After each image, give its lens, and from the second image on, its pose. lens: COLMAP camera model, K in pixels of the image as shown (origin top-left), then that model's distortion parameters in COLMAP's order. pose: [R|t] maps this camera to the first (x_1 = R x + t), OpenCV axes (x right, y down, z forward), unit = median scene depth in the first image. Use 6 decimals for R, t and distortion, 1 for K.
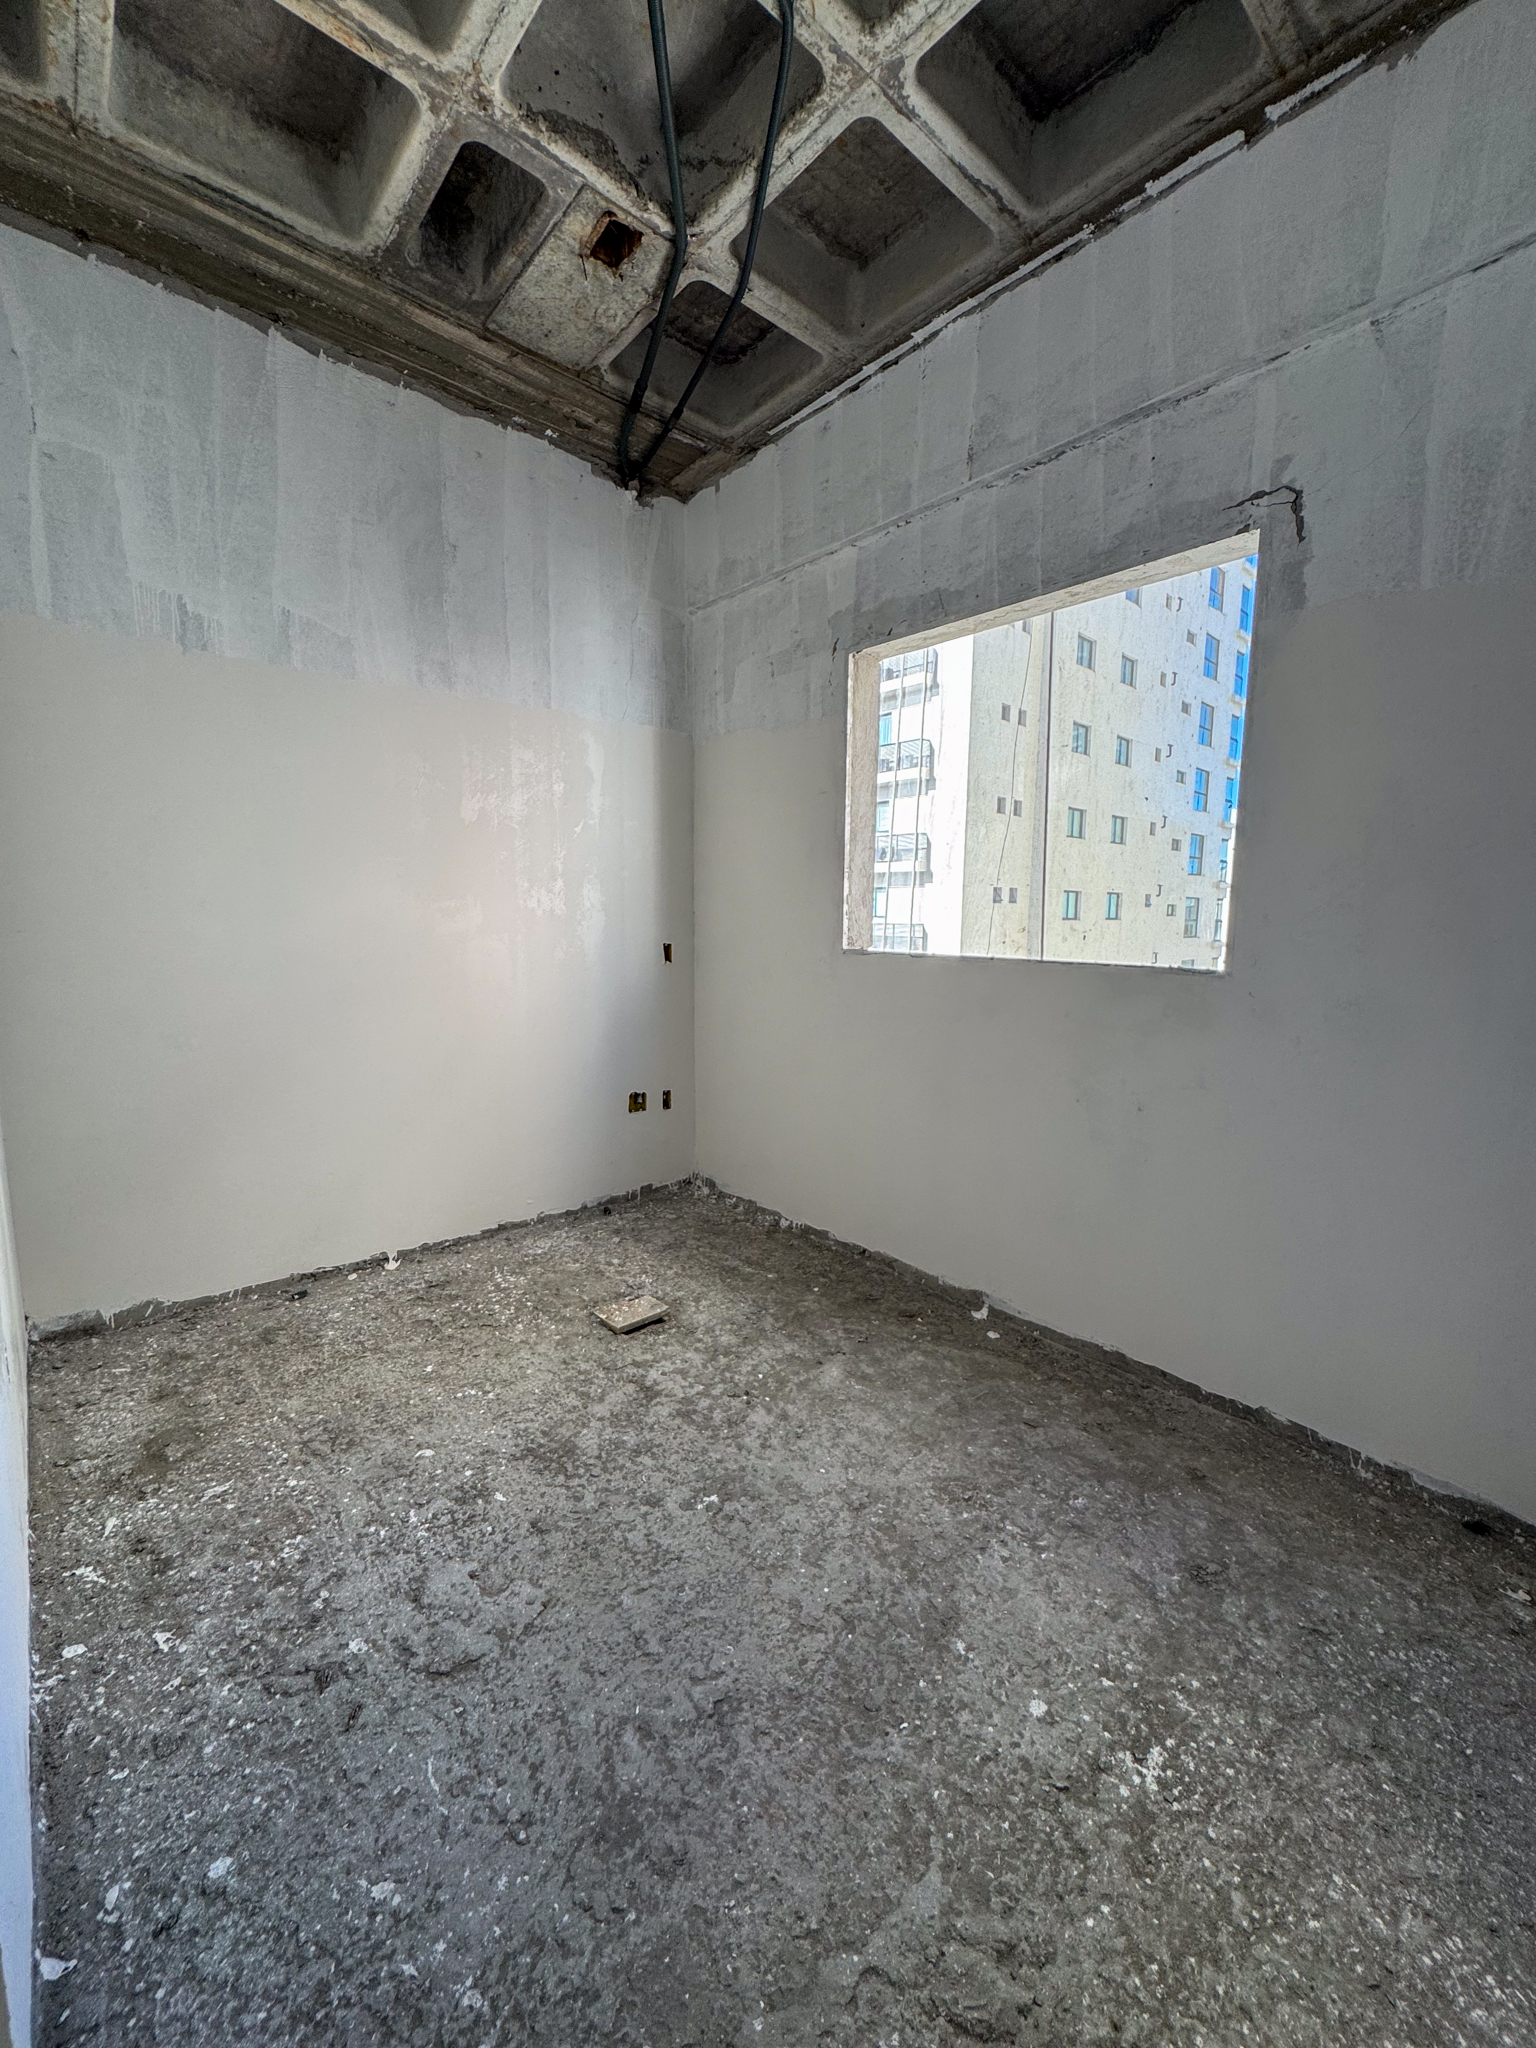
lens RADIAL K [[814.1, 0, 768.1], [0, 814.1, 1024.5], [0, 0, 1]] dist [-0.005736, 0.000514]
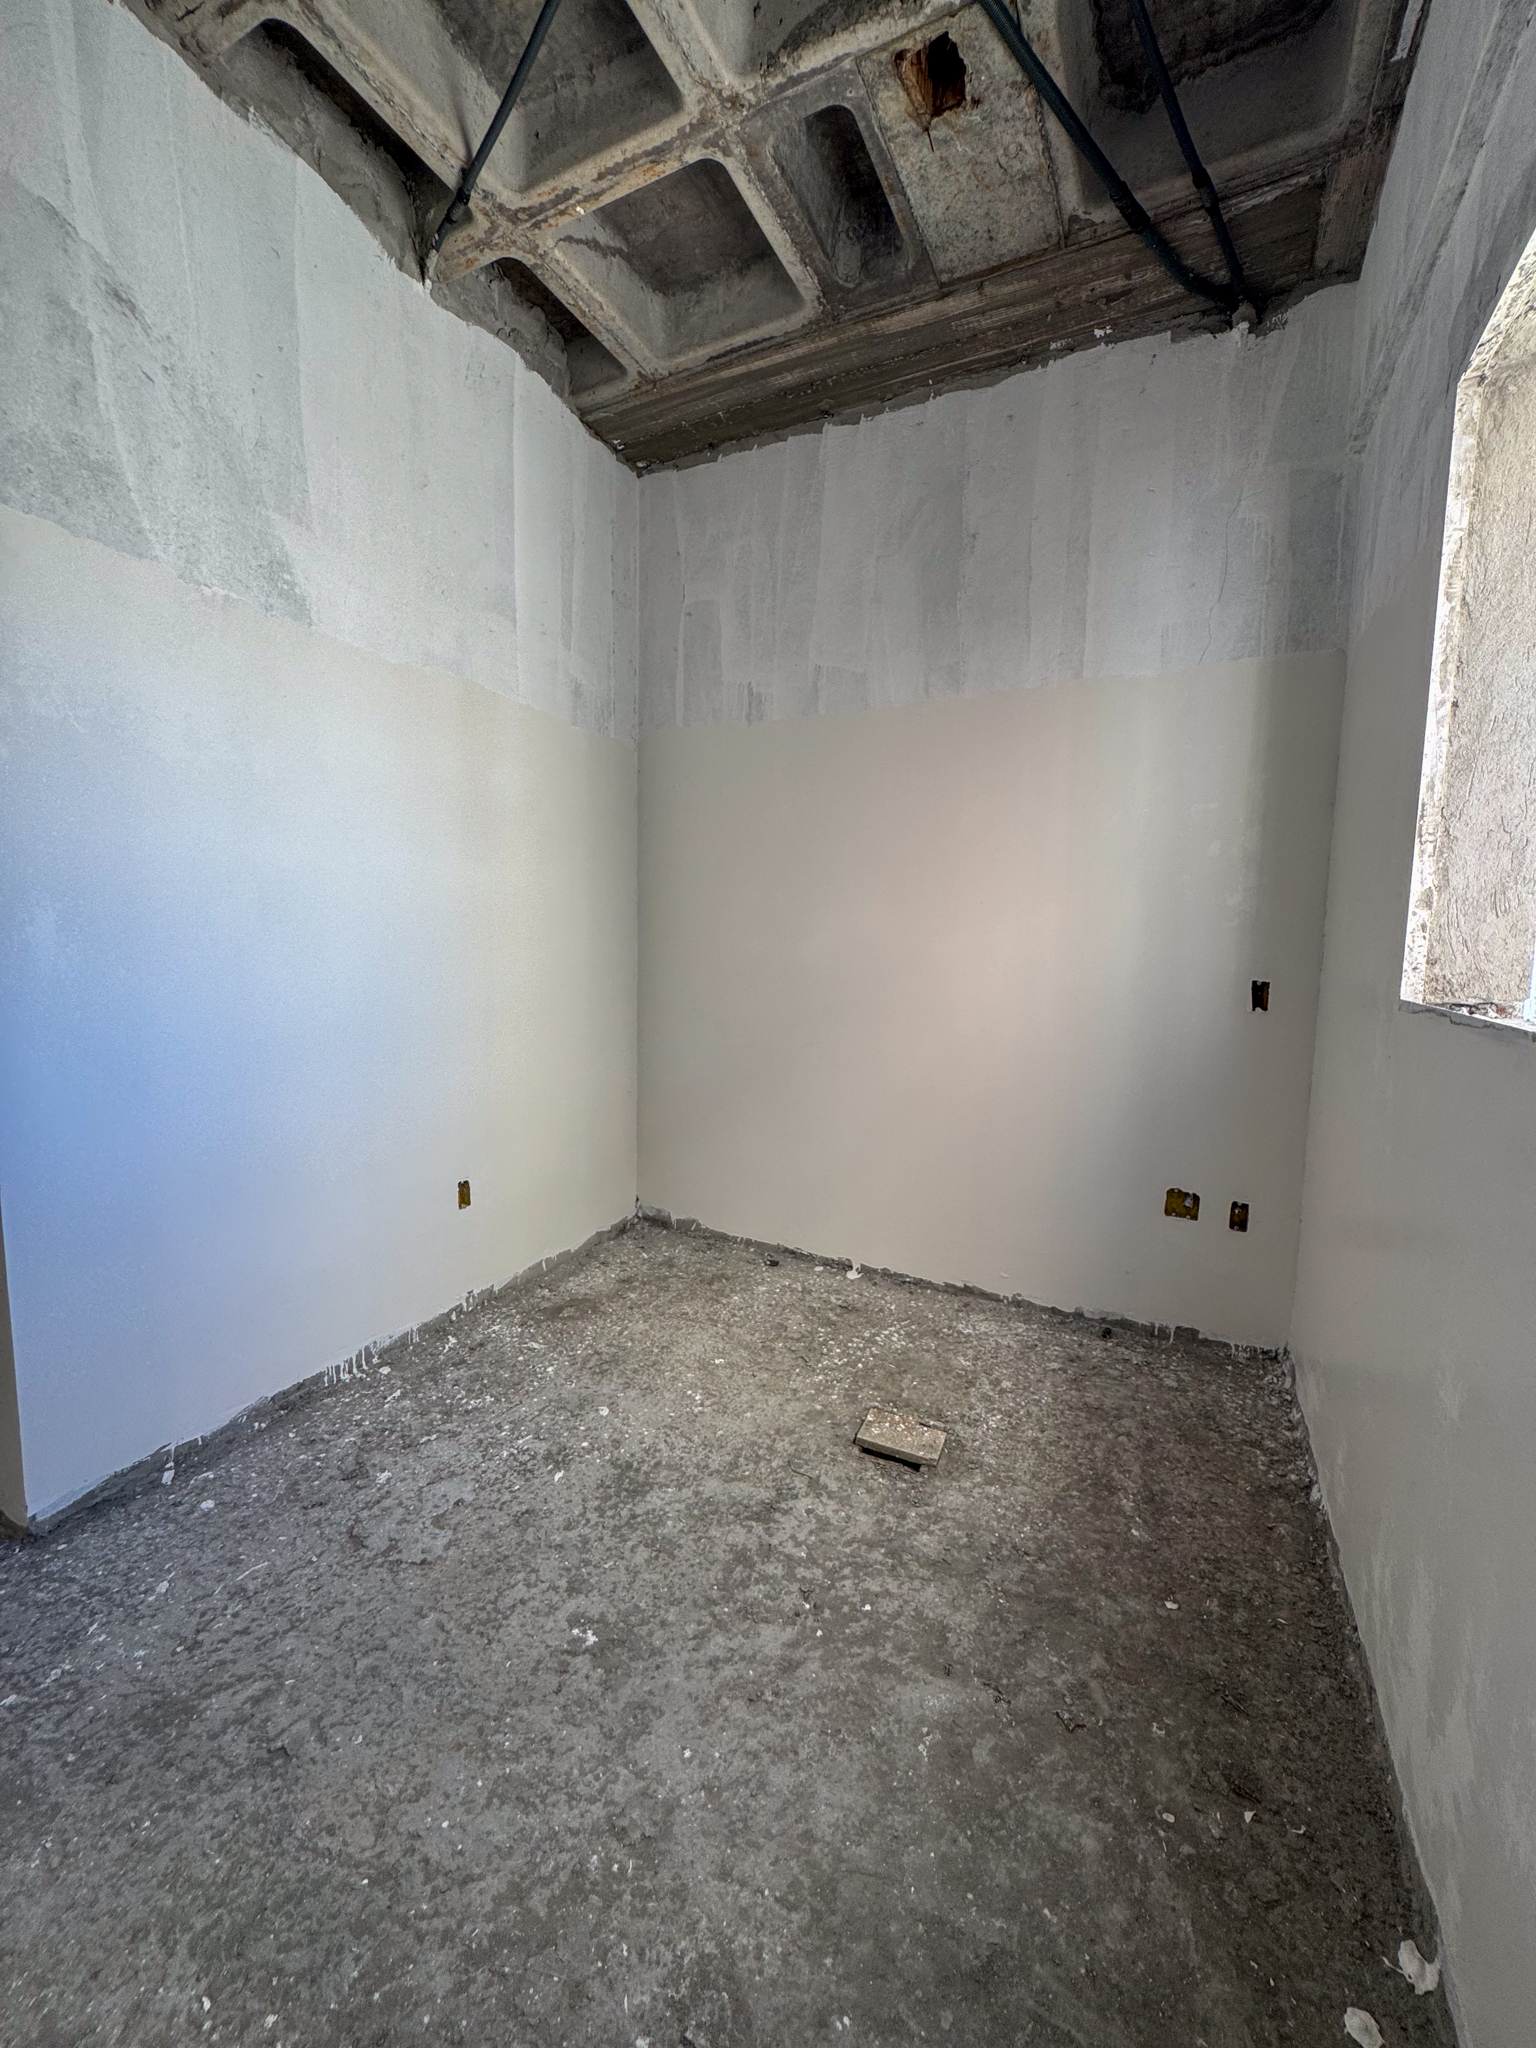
lens RADIAL K [[814.1, 0, 770.0], [0, 814.1, 1023.4], [0, 0, 1]] dist [-0.005736, 0.000514]
pose [[0.367514, 0.095520, -0.925100, 0.516631], [-0.142279, 0.988777, 0.045572, -0.060108], [0.919070, 0.114874, 0.376980, 0.600655]]
